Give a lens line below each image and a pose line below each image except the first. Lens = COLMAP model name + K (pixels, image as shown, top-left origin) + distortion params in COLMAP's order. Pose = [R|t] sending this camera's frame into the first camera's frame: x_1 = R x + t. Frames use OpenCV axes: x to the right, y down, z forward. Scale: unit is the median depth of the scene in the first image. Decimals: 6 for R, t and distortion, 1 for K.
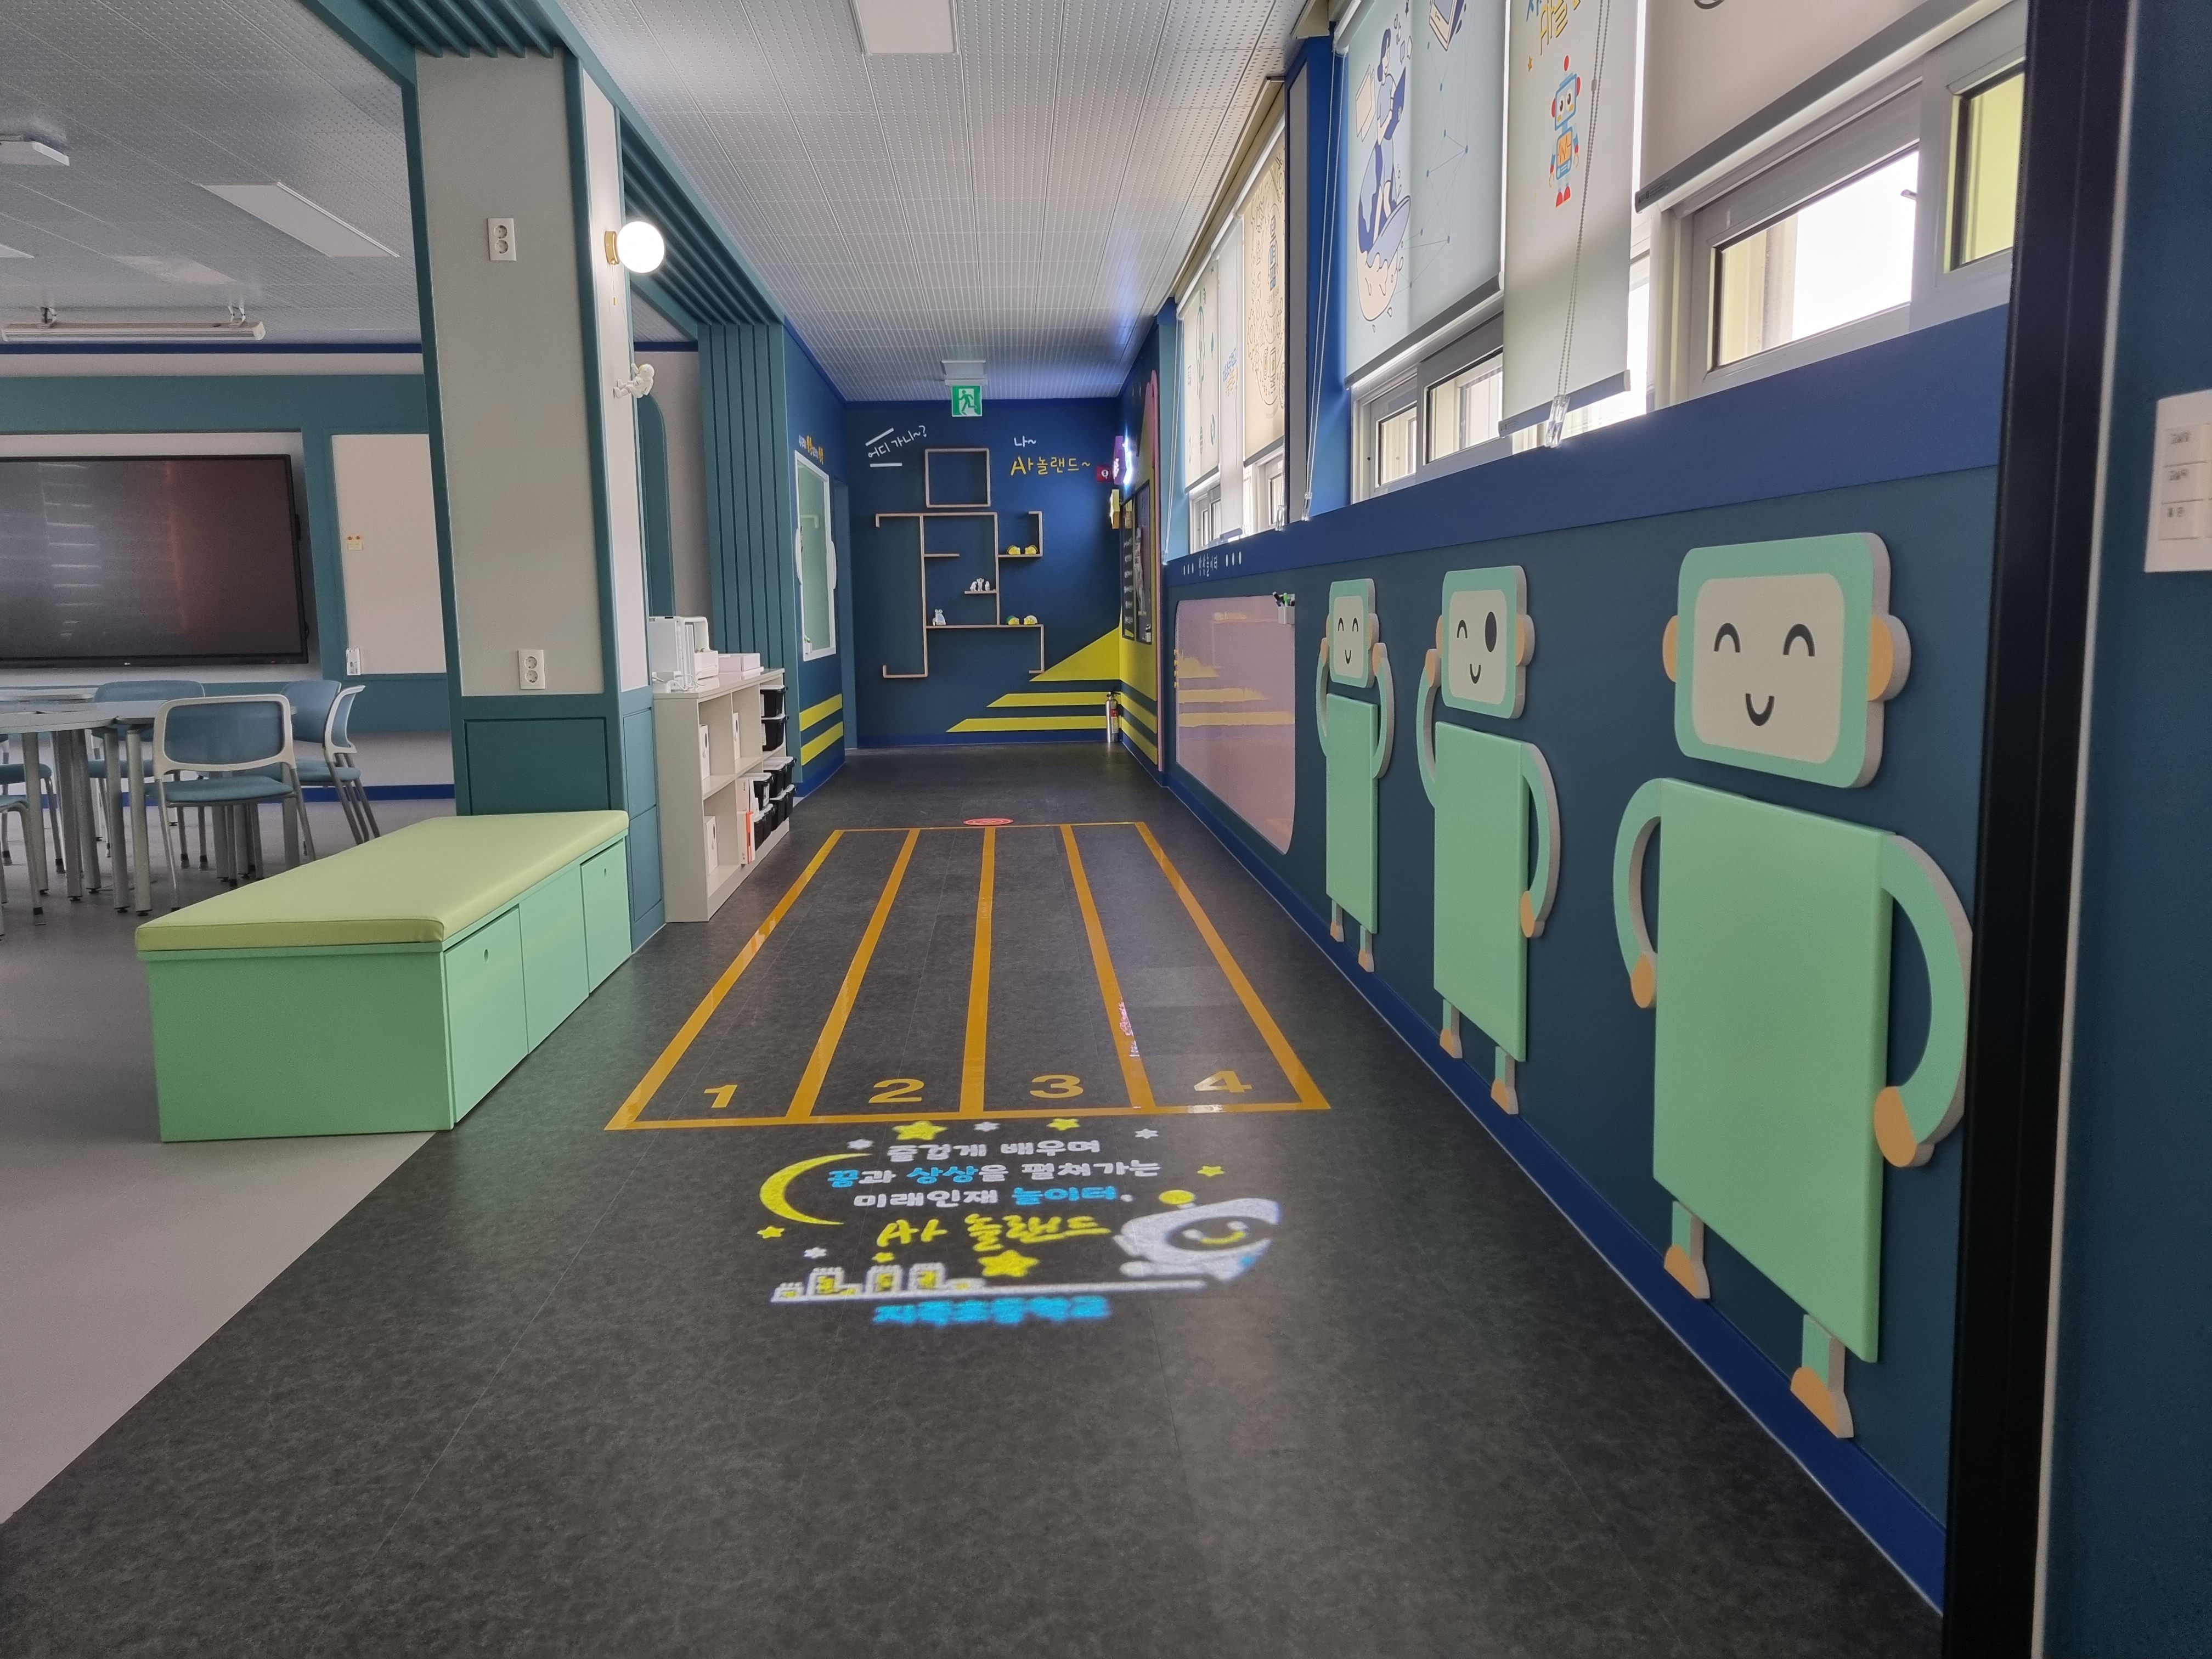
lens RADIAL K [[1668.8, 0, 1106.7], [0, 1668.8, 832.5], [0, 0, 1]] dist [-0.000113, -0.000003]
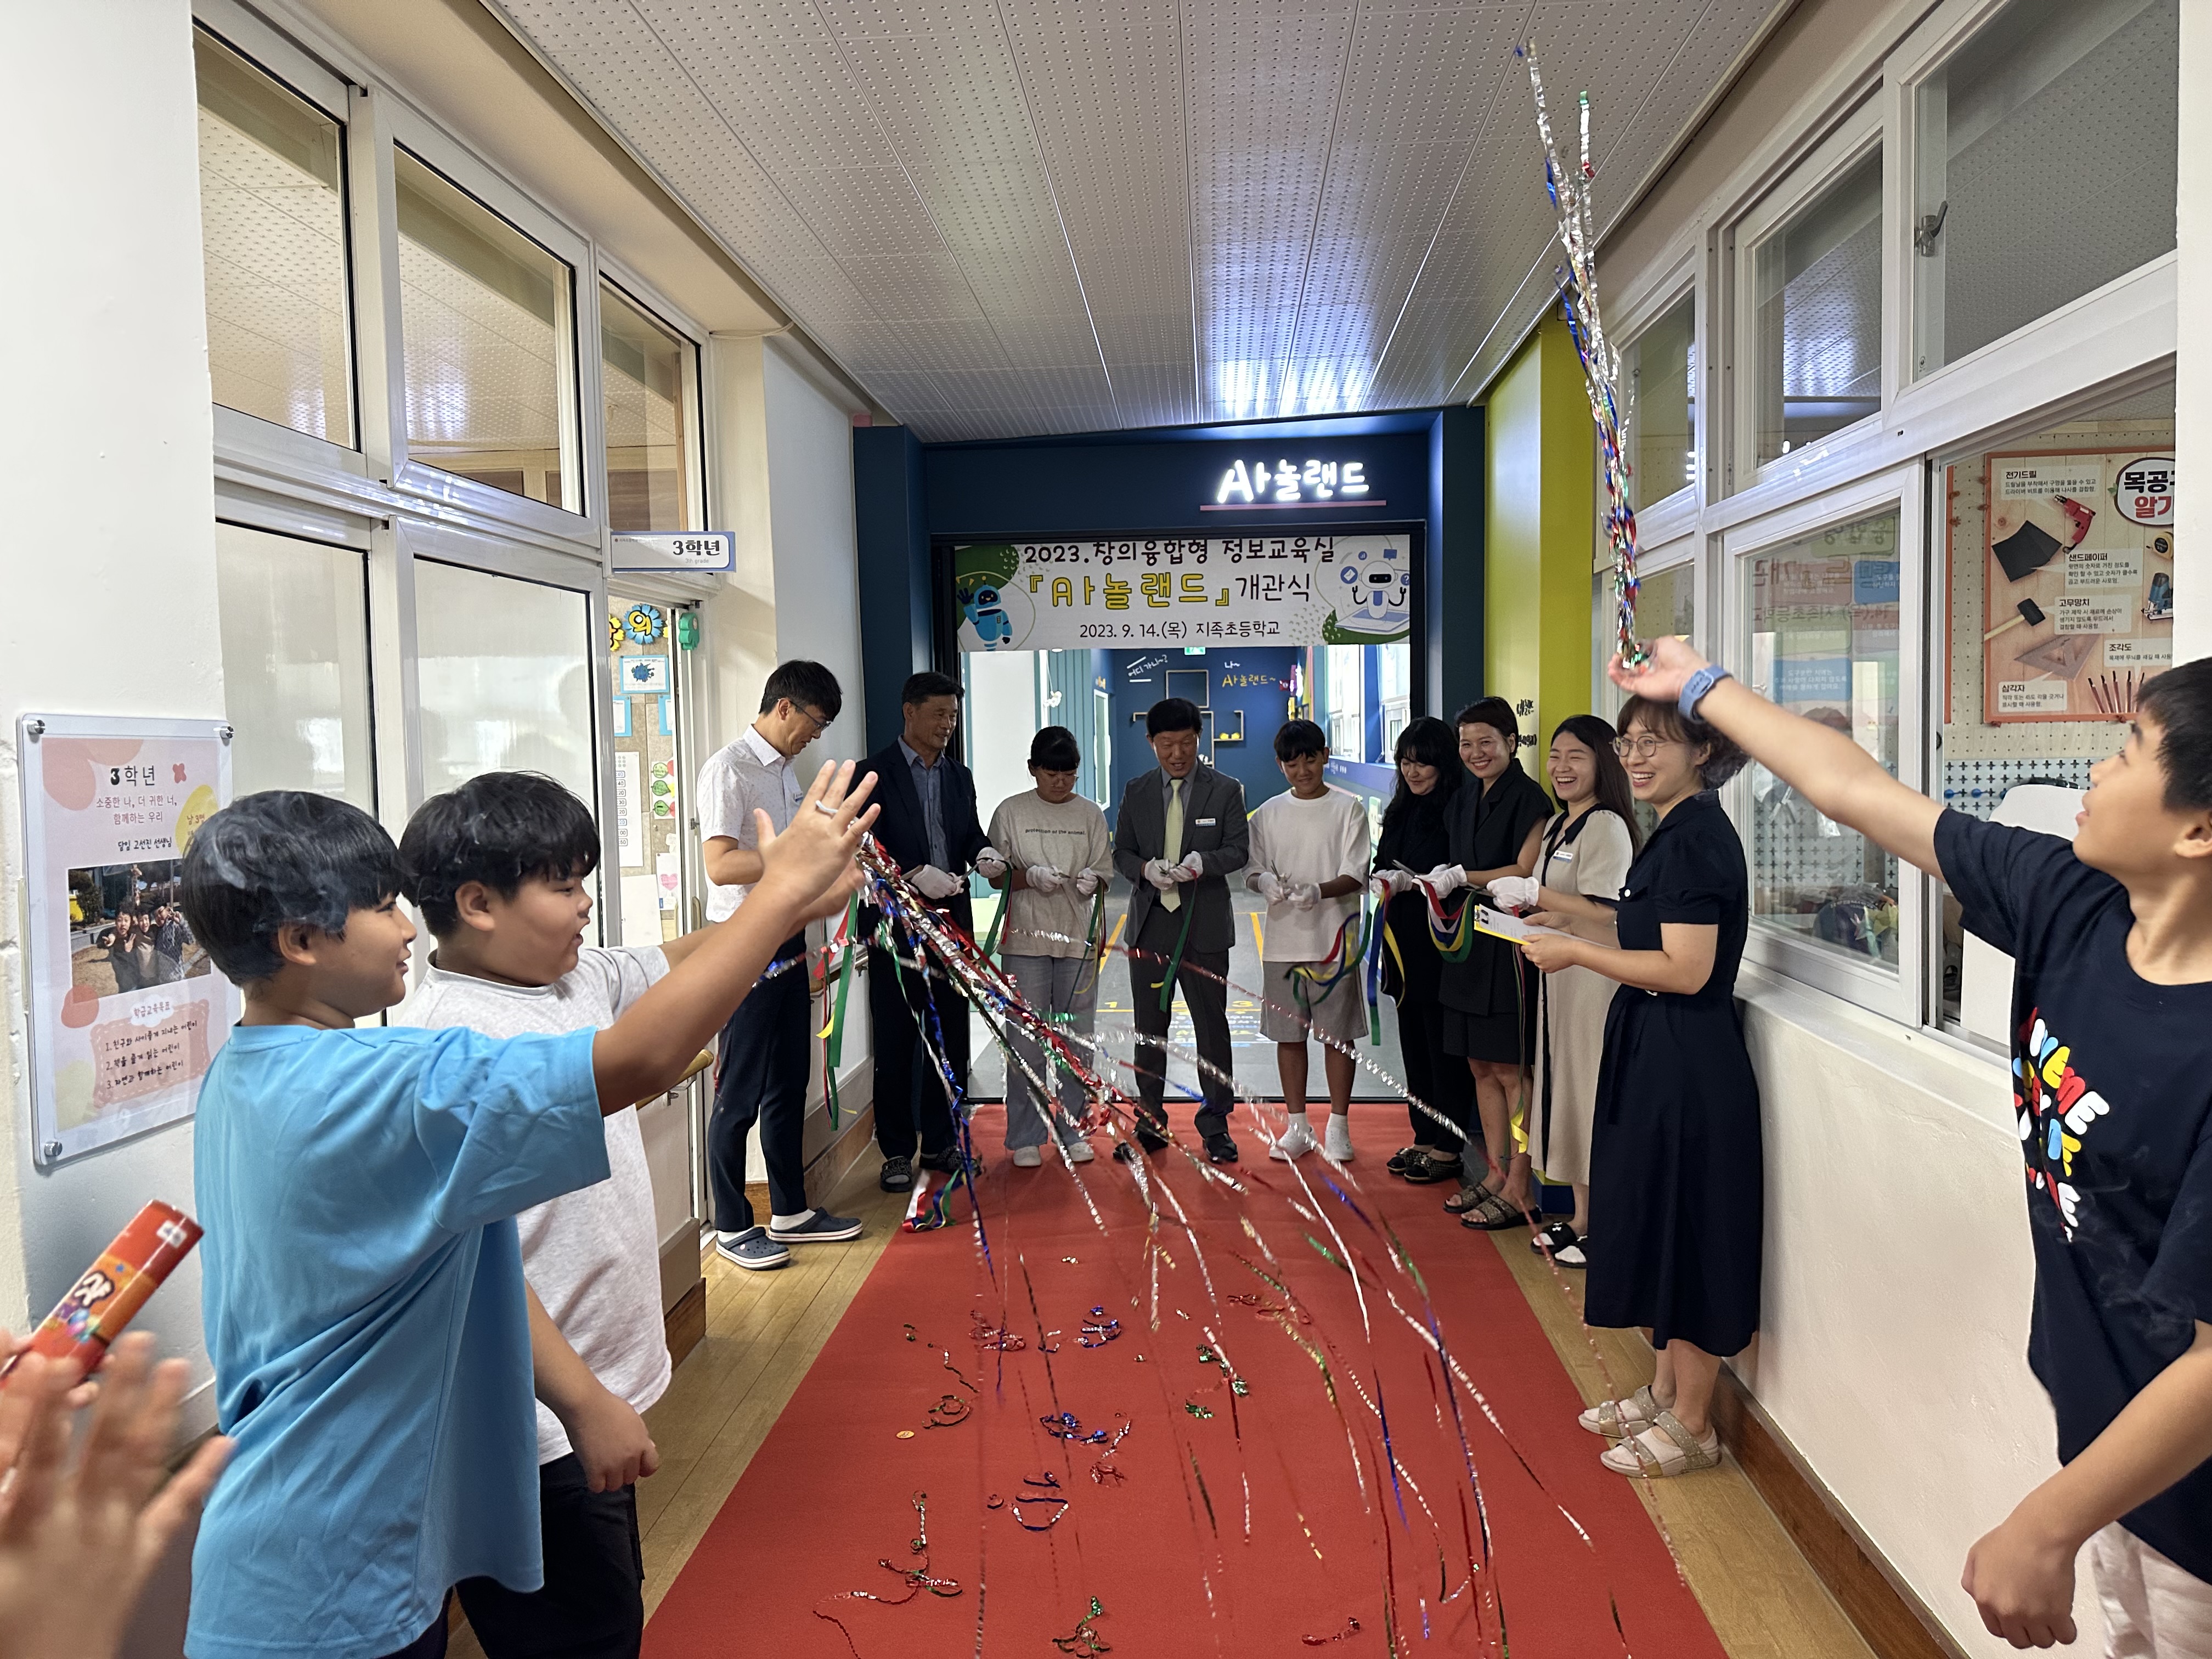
lens RADIAL K [[1547.8, 0, 1105.7], [0, 1547.8, 827.7], [0, 0, 1]] dist [-0.000015, 0.000000]
pose [[0.991830, 0.006833, -0.127387, 0.016913], [-0.016357, 0.997134, -0.073866, 0.017676], [0.126517, 0.075346, 0.989099, -0.388620]]
